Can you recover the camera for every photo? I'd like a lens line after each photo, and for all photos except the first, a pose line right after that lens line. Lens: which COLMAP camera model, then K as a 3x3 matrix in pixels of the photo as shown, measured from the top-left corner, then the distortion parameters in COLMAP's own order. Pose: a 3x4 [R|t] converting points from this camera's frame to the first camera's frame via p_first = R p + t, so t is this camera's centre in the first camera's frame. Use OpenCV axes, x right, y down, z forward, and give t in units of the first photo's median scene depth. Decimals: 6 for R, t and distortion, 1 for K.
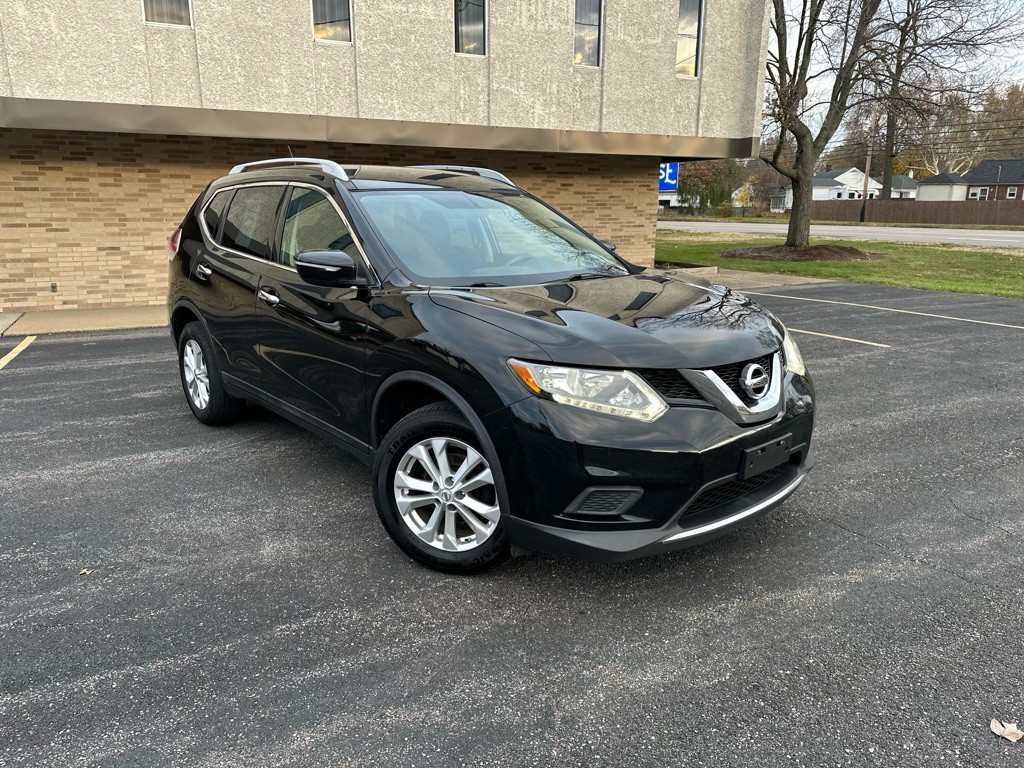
lens RADIAL K [[718.8, 0, 514.2], [0, 718.8, 383.5], [0, 0, 1]] dist [0.027731, -0.030692]
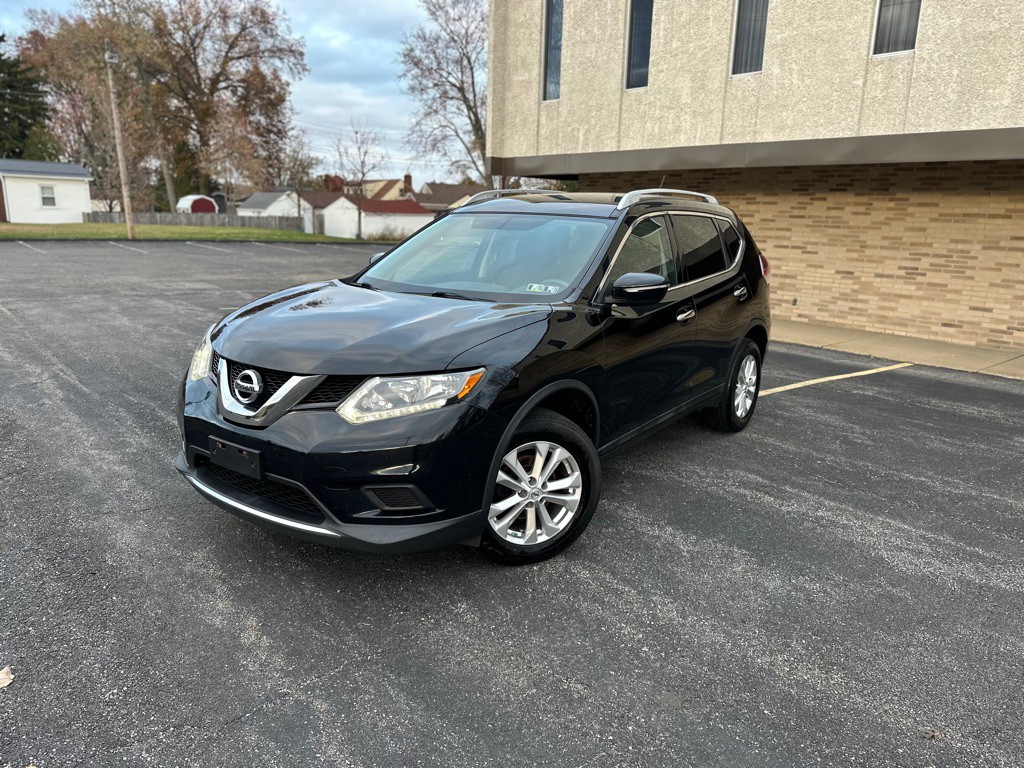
lens RADIAL K [[718.8, 0, 513.1], [0, 718.8, 383.6], [0, 0, 1]] dist [0.027731, -0.030692]
pose [[0.239551, 0.224955, -0.944463, 0.390136], [-0.262942, 0.951464, 0.159931, -0.077083], [0.934600, 0.210027, 0.287074, 0.288252]]
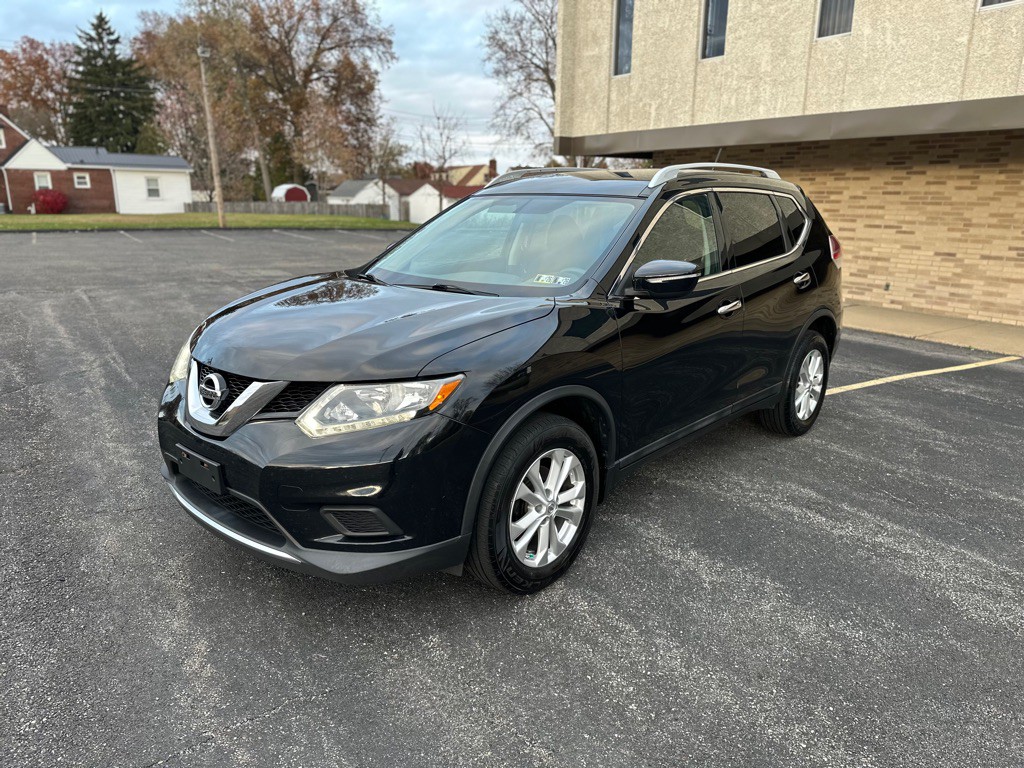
lens RADIAL K [[718.8, 0, 510.1], [0, 718.8, 383.0], [0, 0, 1]] dist [0.027731, -0.030692]
pose [[0.119785, 0.246560, -0.961696, 0.359751], [-0.251306, 0.944654, 0.210889, -0.087491], [0.960467, 0.216419, 0.175118, 0.332514]]
